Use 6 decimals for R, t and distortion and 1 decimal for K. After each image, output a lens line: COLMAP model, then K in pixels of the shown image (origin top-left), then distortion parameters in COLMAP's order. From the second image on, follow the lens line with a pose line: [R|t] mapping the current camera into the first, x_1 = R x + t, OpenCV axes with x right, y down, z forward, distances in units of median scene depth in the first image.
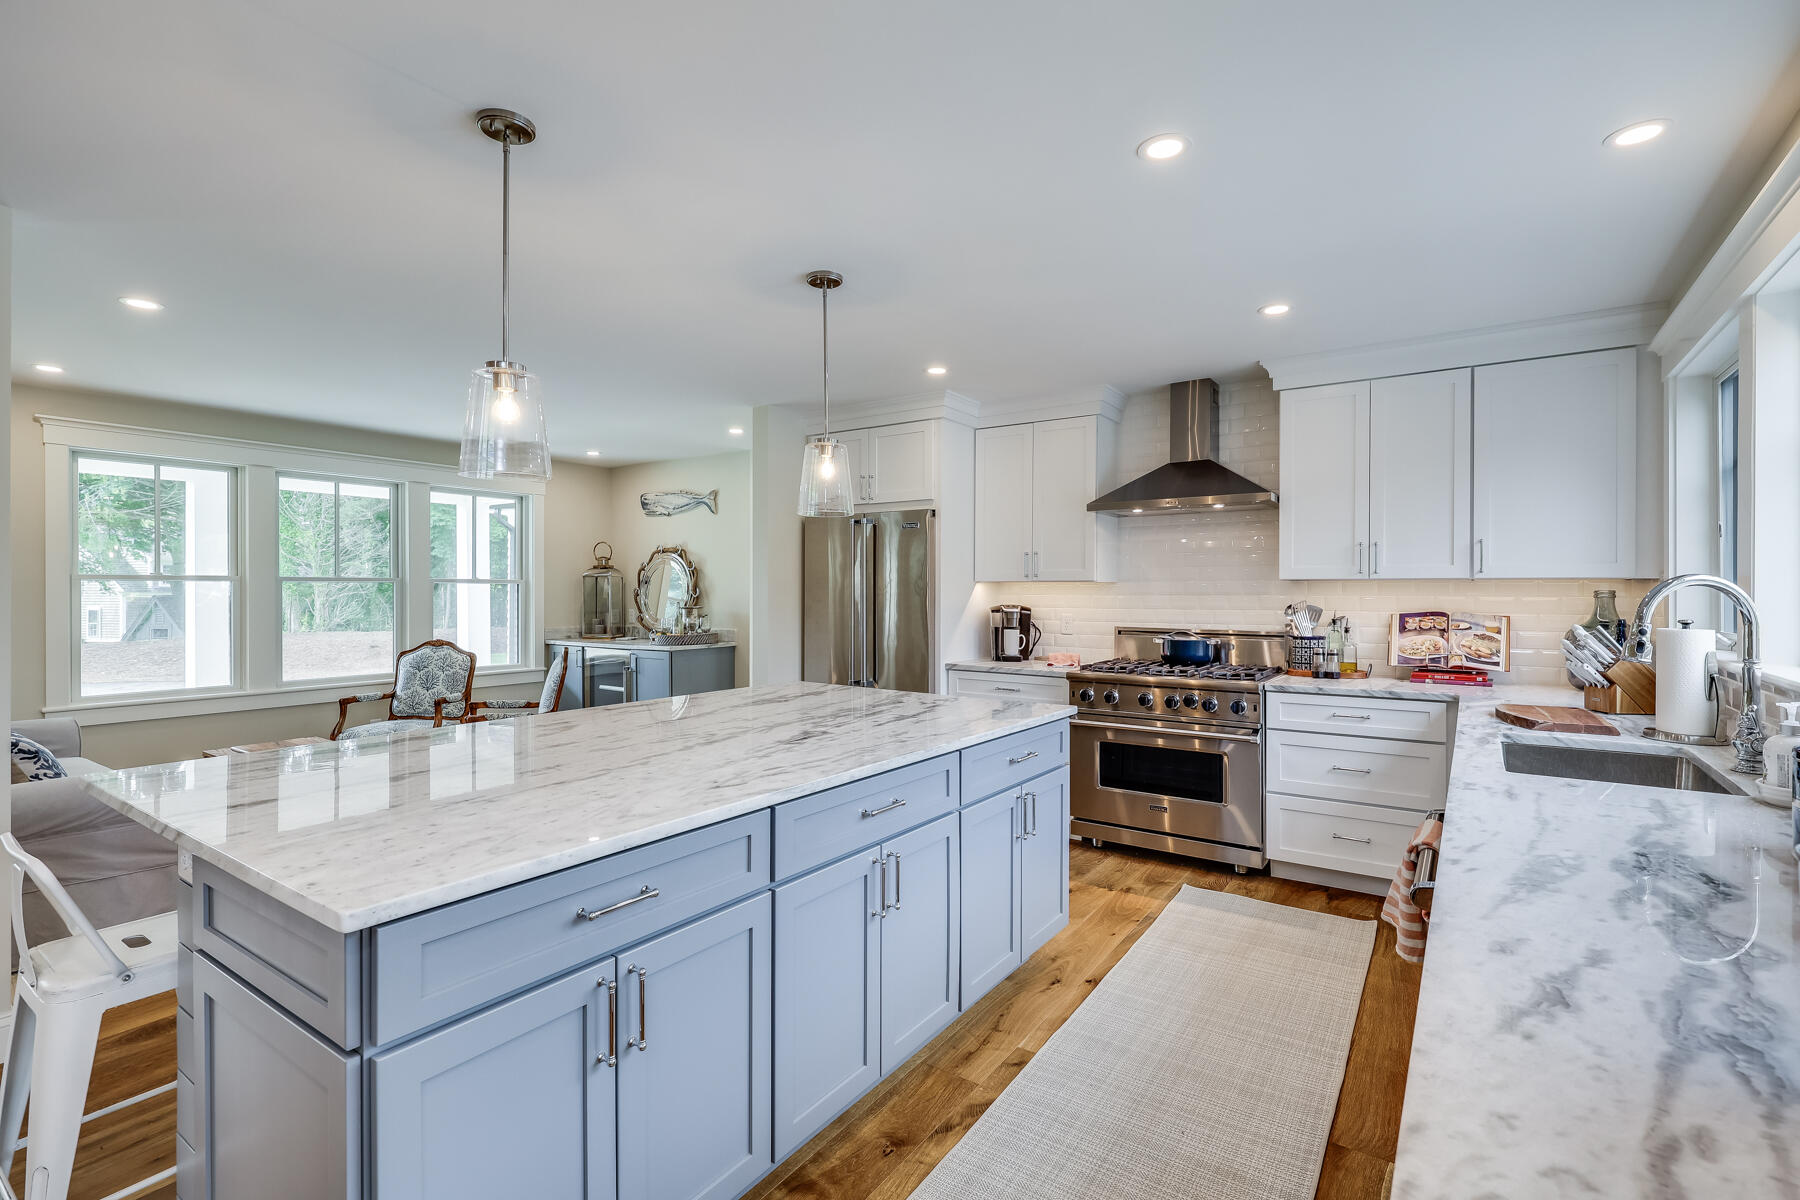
lens RADIAL K [[825.2, 0, 908.3], [0, 825.2, 595.5], [0, 0, 1]] dist [0.004205, 0.000338]
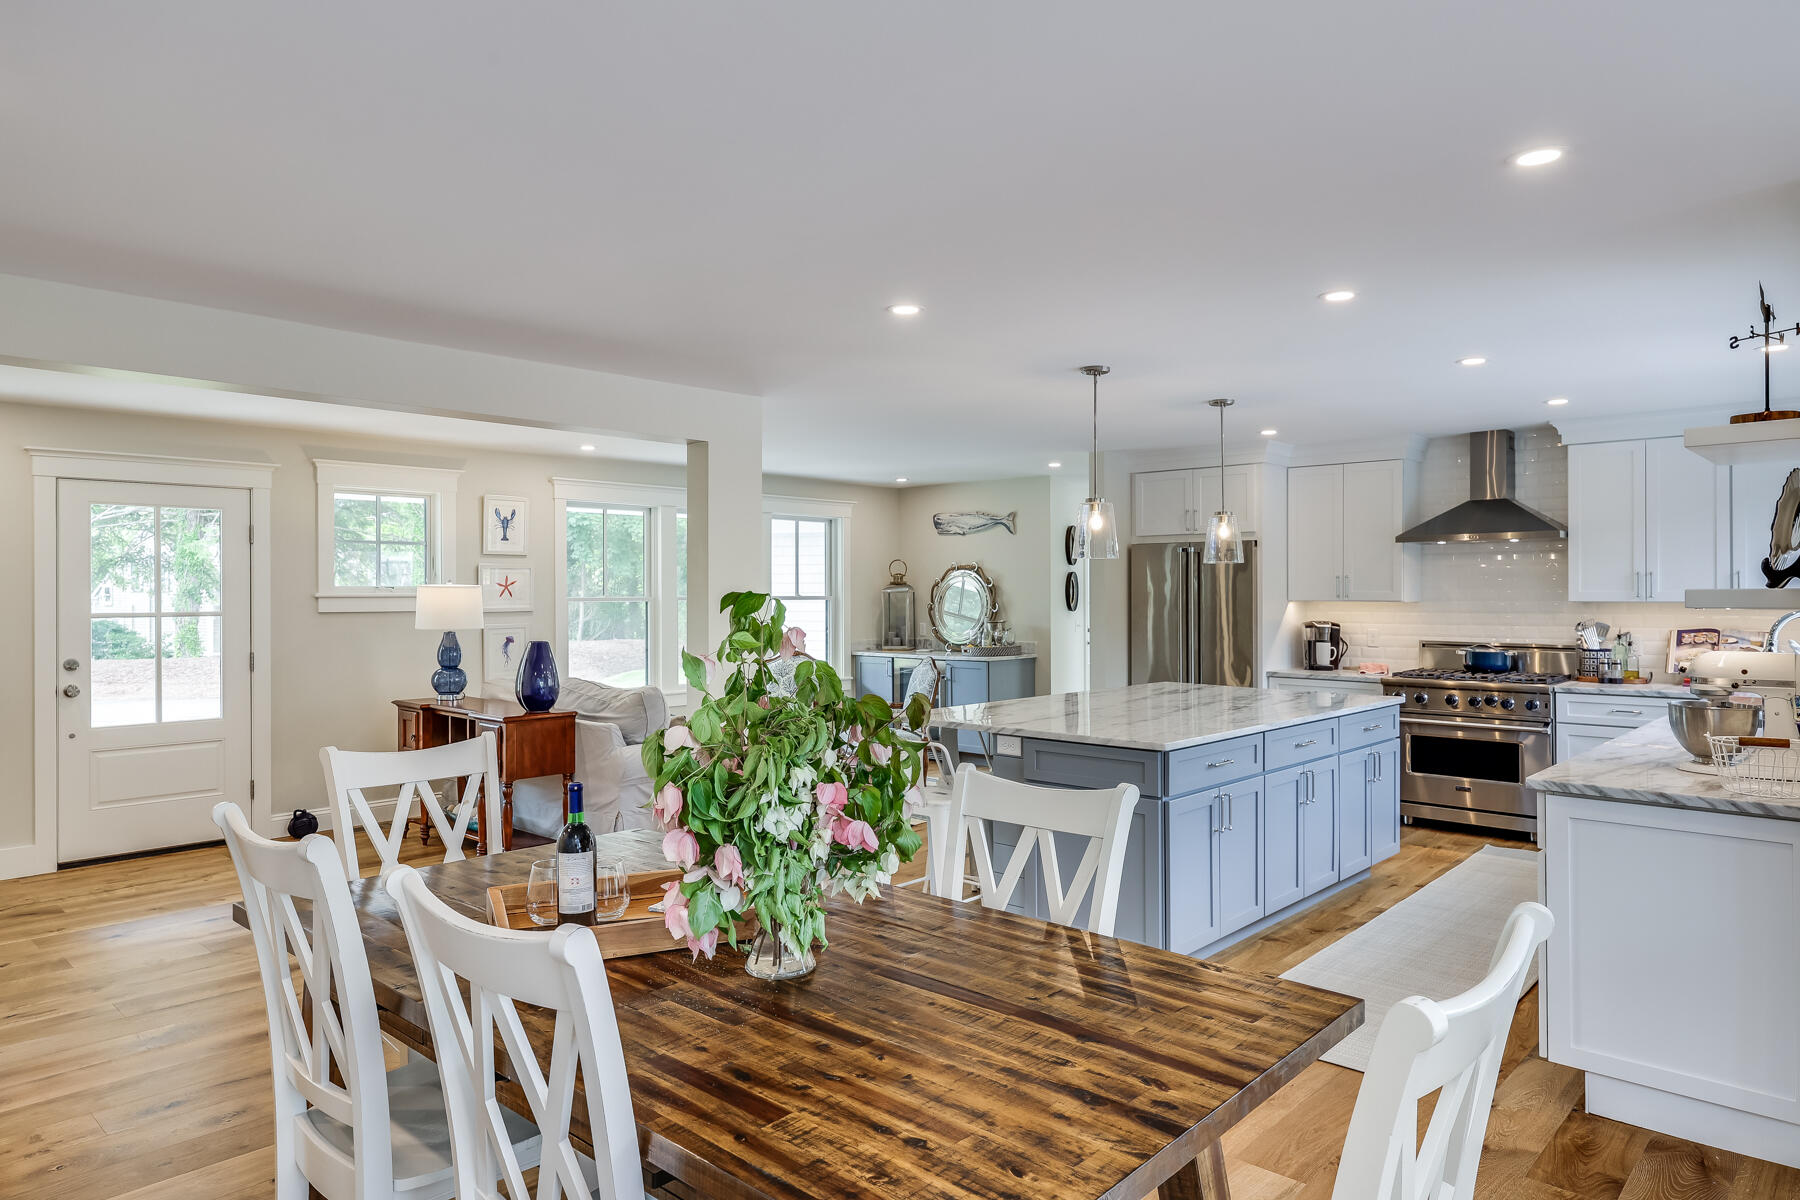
lens RADIAL K [[1111.6, 0, 903.0], [0, 1111.6, 592.3], [0, 0, 1]] dist [0.002361, 0.001376]
pose [[0.988467, -0.004192, -0.151381, -0.265664], [0.003505, 0.999982, -0.004805, -0.028439], [0.151398, 0.004219, 0.988464, -0.753844]]
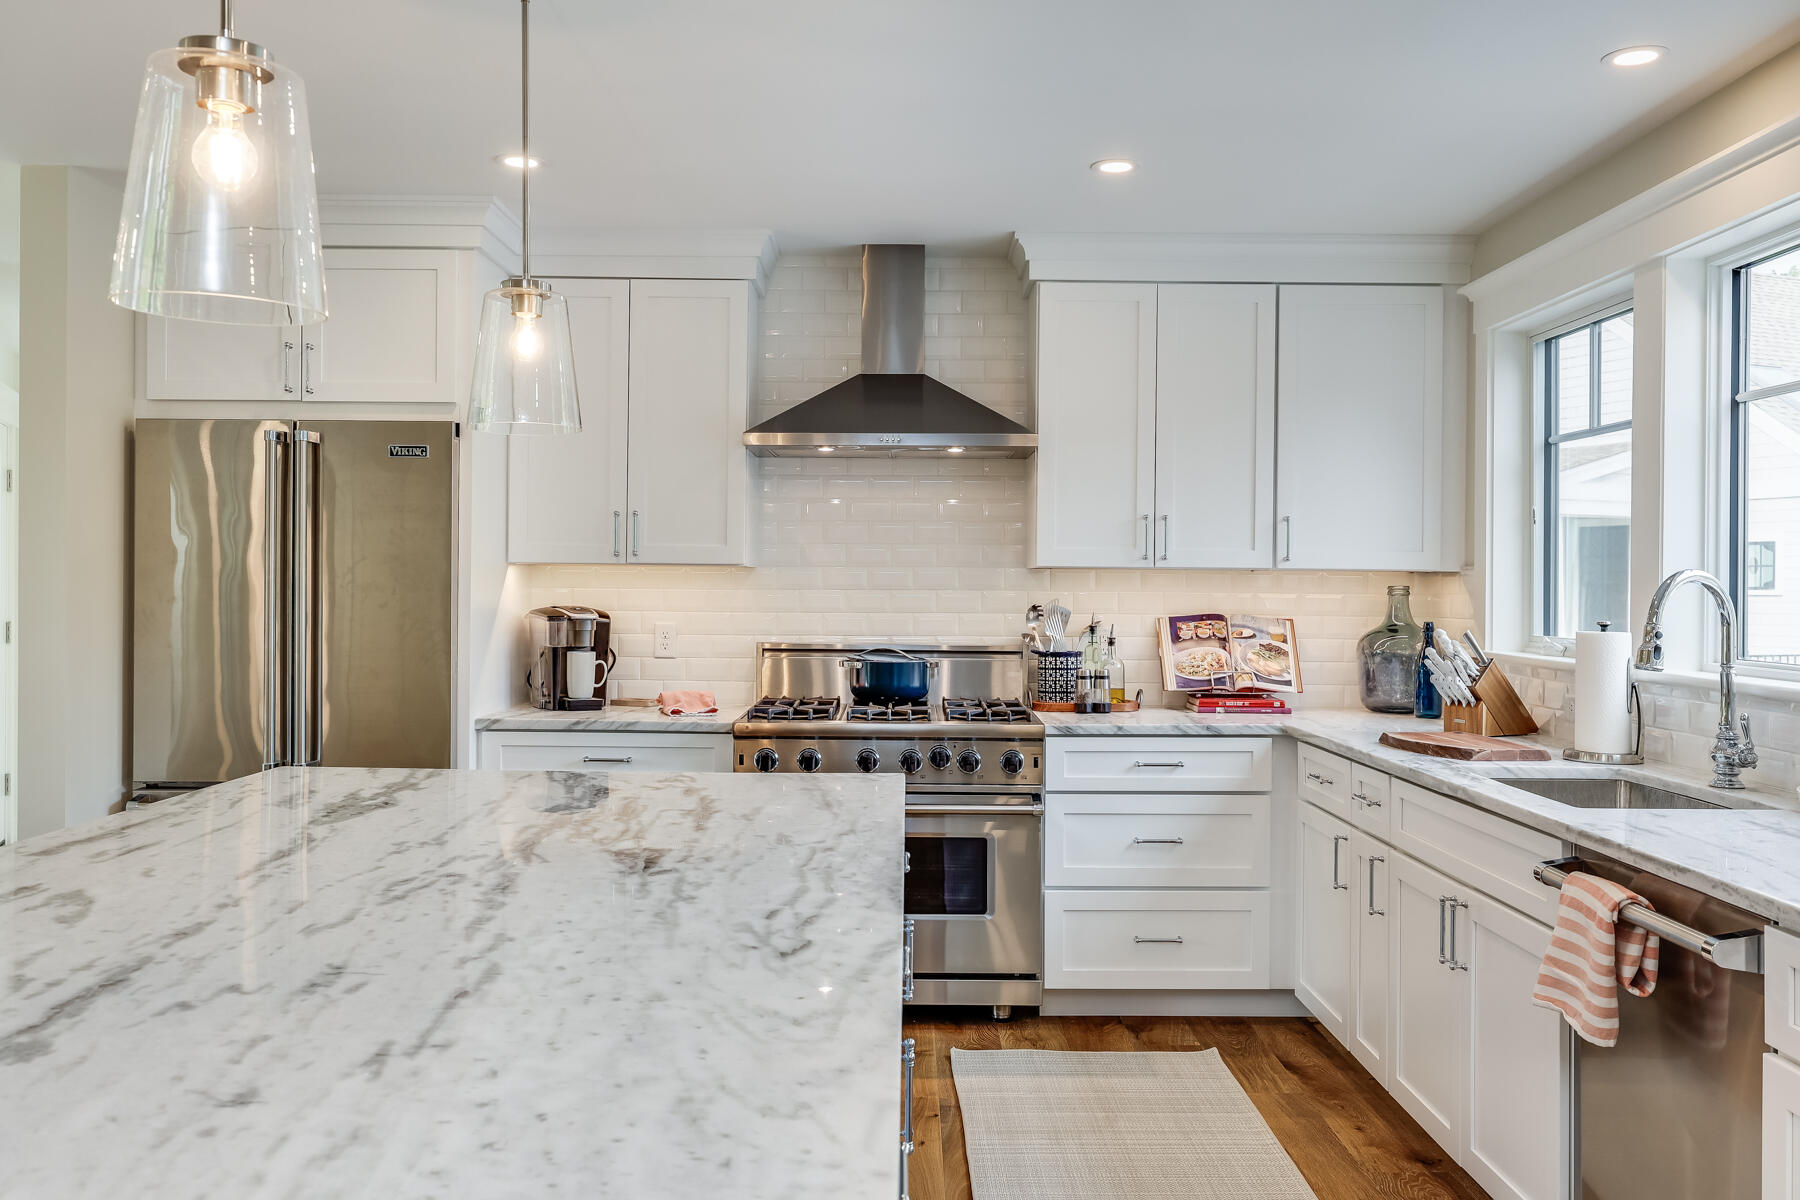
lens RADIAL K [[1481.8, 0, 901.3], [0, 1481.8, 598.2], [0, 0, 1]] dist [0.002168, 0.008905]
pose [[0.822339, -0.000008, 0.568998, -0.315287], [-0.003646, 0.999979, 0.005283, -0.000139], [-0.568987, -0.006419, 0.822322, 0.085802]]
